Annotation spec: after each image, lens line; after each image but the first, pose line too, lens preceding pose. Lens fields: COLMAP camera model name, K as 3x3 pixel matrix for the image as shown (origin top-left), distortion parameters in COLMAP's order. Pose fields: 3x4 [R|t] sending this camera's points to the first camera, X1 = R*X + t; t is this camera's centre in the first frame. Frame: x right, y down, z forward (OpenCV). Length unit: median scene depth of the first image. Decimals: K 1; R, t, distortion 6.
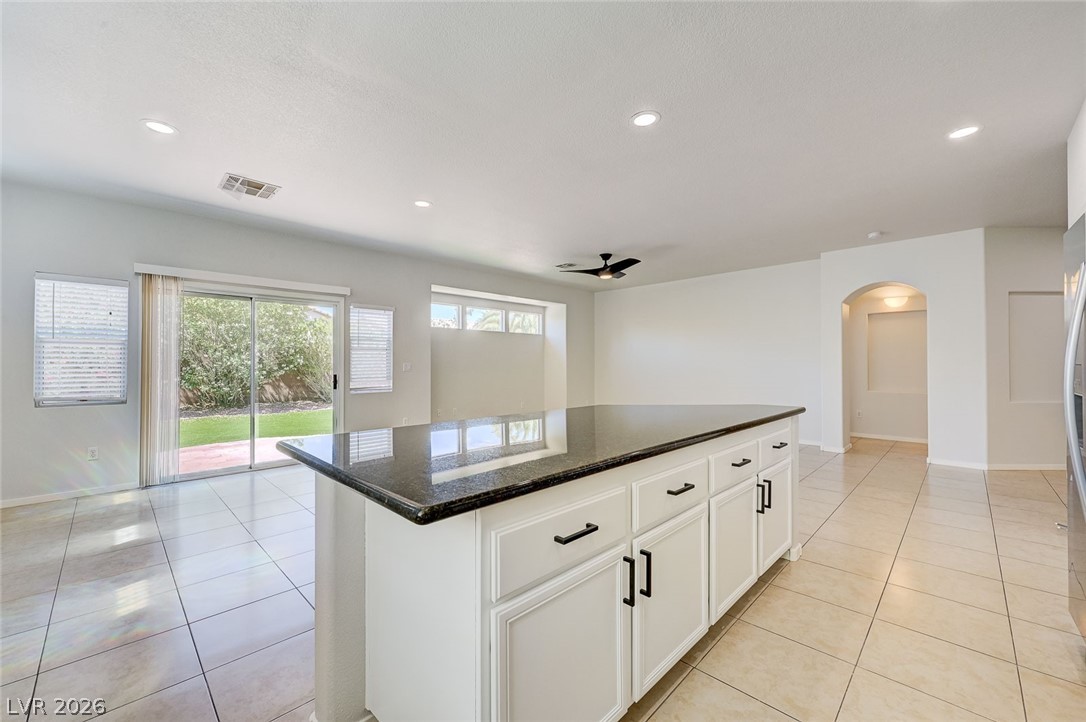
lens RADIAL K [[428.1, 0, 546.4], [0, 428.1, 360.0], [0, 0, 1]] dist [-0.006870, 0.001302]
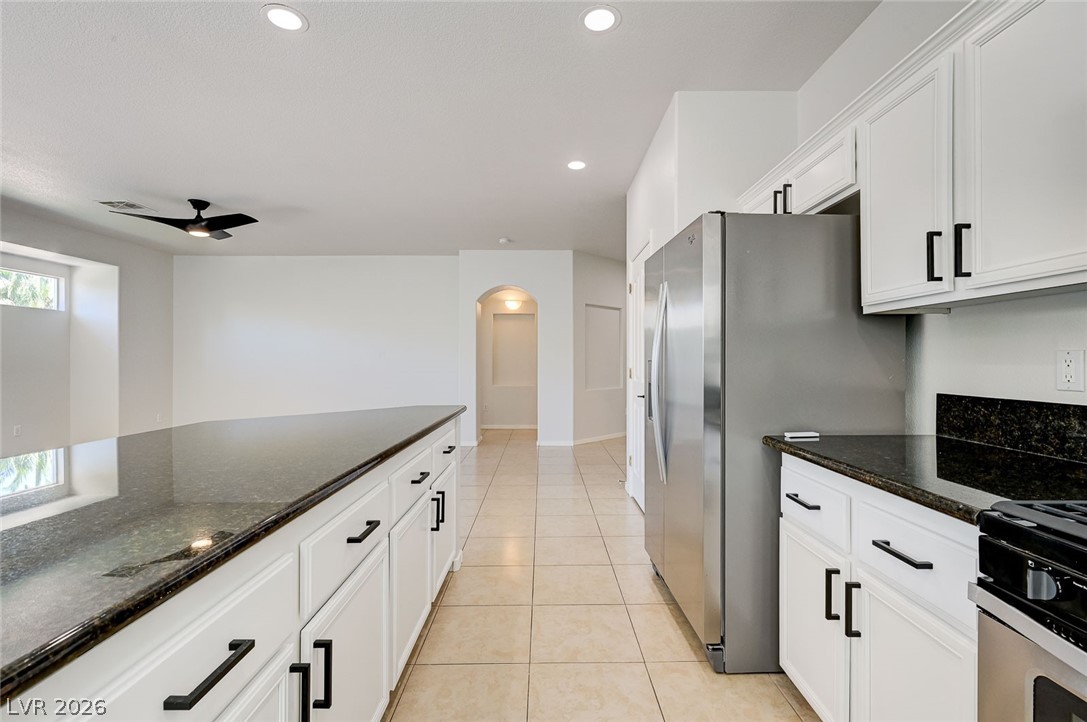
lens RADIAL K [[479.8, 0, 546.1], [0, 479.8, 358.4], [0, 0, 1]] dist [-0.002945, 0.000966]
pose [[0.707309, 0.004826, 0.706888, -0.015849], [-0.008964, 0.999958, 0.002143, 0.001015], [-0.706848, -0.007852, 0.707322, 0.072031]]
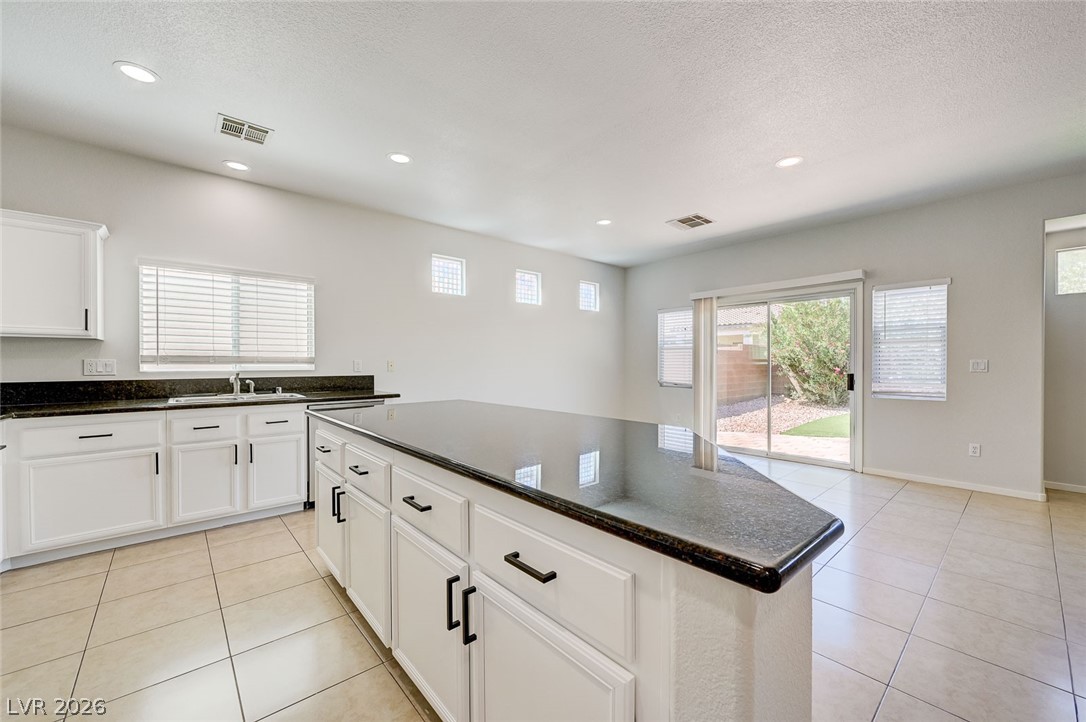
lens RADIAL K [[428.1, 0, 548.2], [0, 428.1, 364.9], [0, 0, 1]] dist [-0.006870, 0.001302]
pose [[-0.070671, 0.006426, -0.997479, 0.517141], [0.012170, 0.999910, 0.005580, 0.005148], [0.997425, -0.011745, -0.070743, 0.574229]]
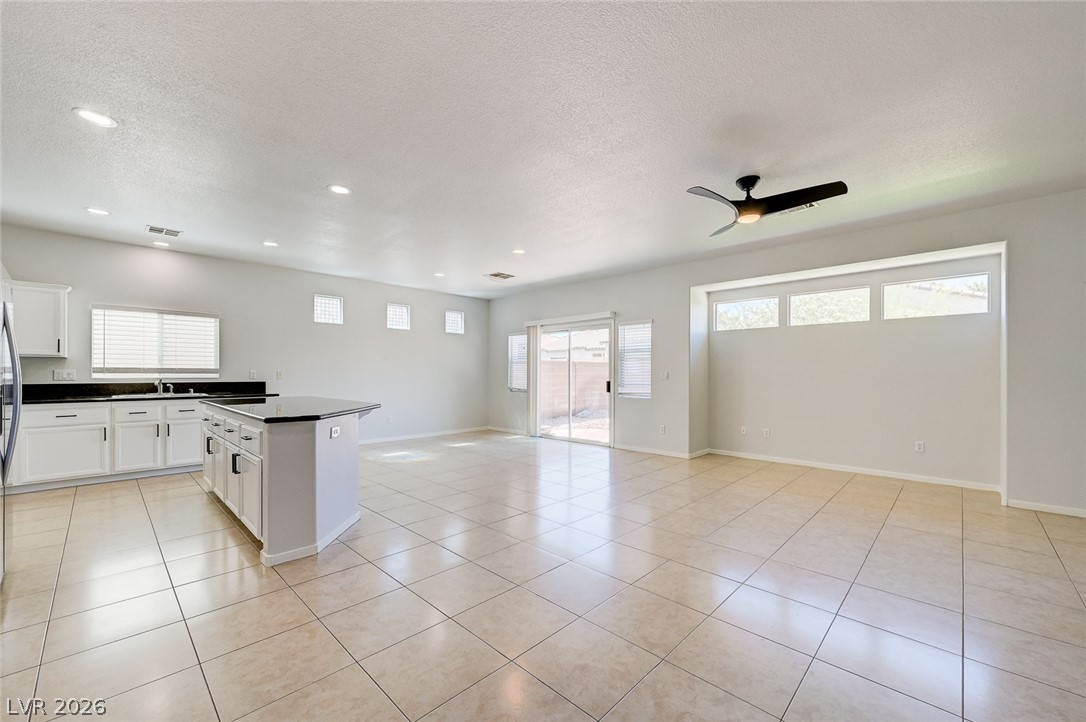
lens RADIAL K [[428.1, 0, 547.7], [0, 428.1, 373.2], [0, 0, 1]] dist [-0.006870, 0.001302]
pose [[0.013859, 0.000690, -0.999904, 0.984920], [0.009389, 0.999956, 0.000820, 0.010152], [0.999860, -0.009400, 0.013852, 1.018395]]
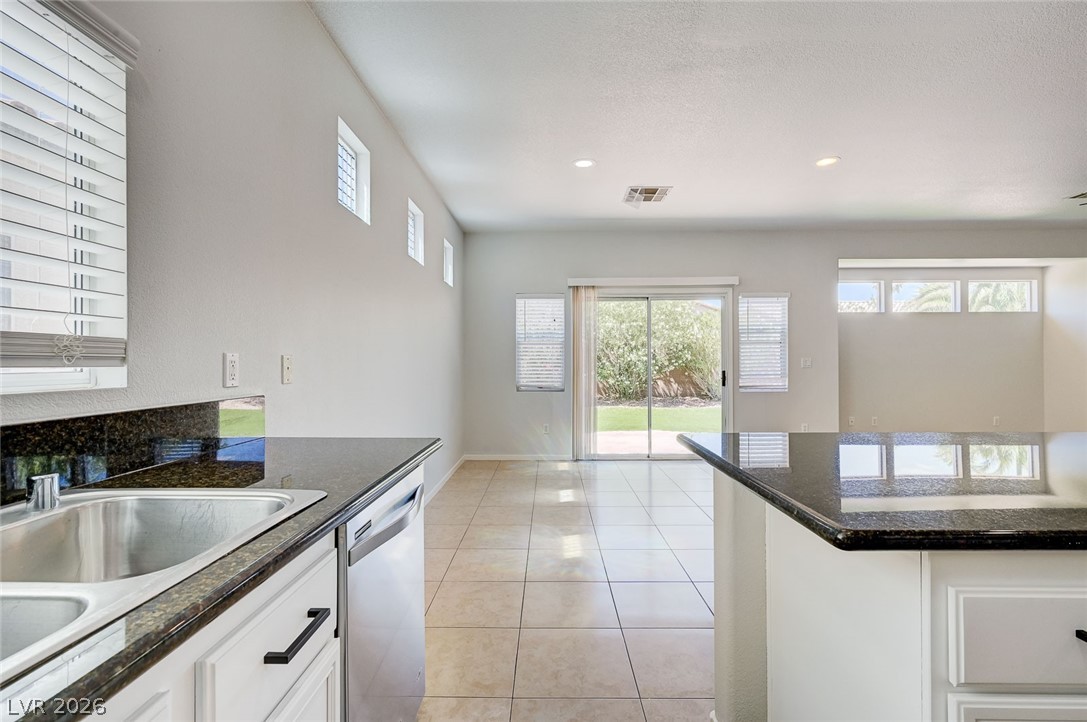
lens RADIAL K [[479.8, 0, 545.8], [0, 479.8, 358.2], [0, 0, 1]] dist [-0.002945, 0.000966]
pose [[0.690426, -0.004743, -0.723387, -0.002146], [0.009529, 0.999951, 0.002539, 0.000284], [0.723340, -0.008646, 0.690438, -0.013072]]
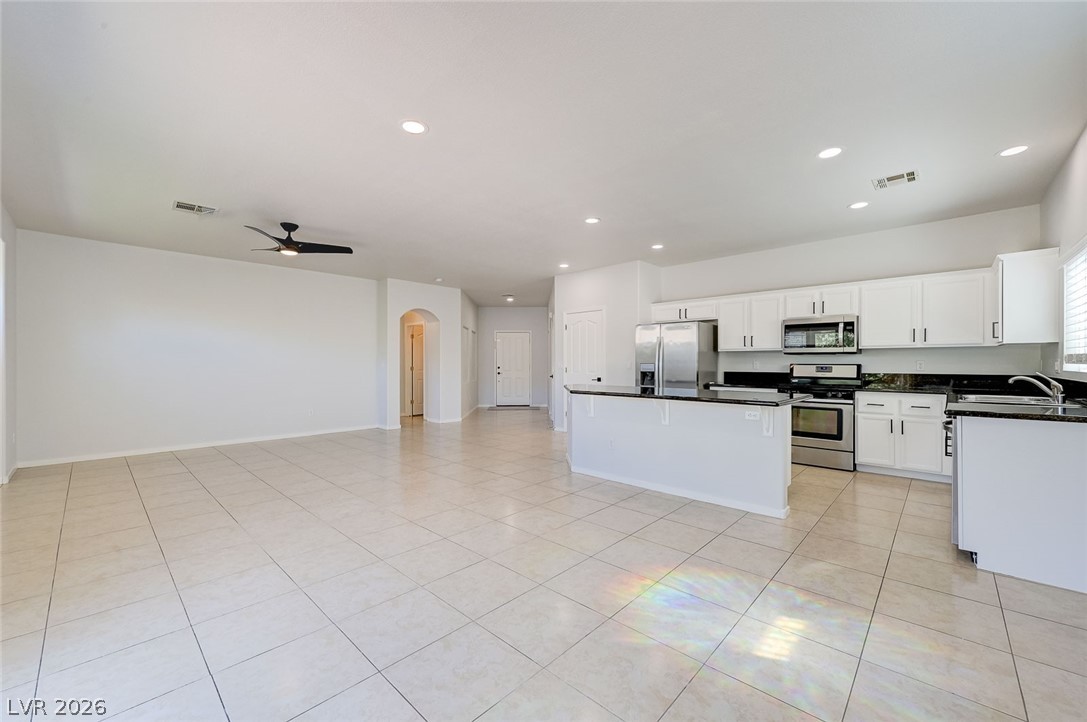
lens RADIAL K [[428.5, 0, 543.2], [0, 428.5, 365.6], [0, 0, 1]] dist [-0.006870, 0.001302]
pose [[-0.019296, -0.003392, 0.999808, -0.931313], [-0.009299, 0.999952, 0.003213, 0.009677], [-0.999771, -0.009236, -0.019327, 0.767817]]
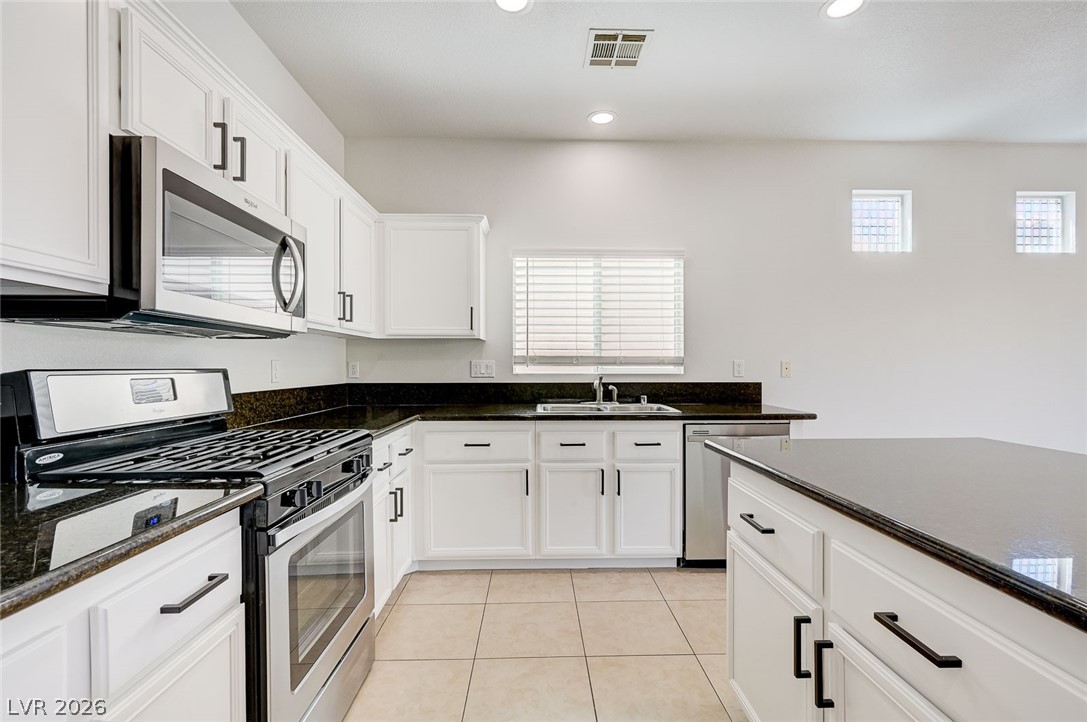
lens RADIAL K [[479.8, 0, 544.9], [0, 479.8, 367.1], [0, 0, 1]] dist [-0.002945, 0.000966]
pose [[-0.697152, 0.006091, -0.716897, 0.342072], [0.009959, 0.999950, -0.001189, 0.003176], [0.716854, -0.007968, -0.697178, 0.383488]]
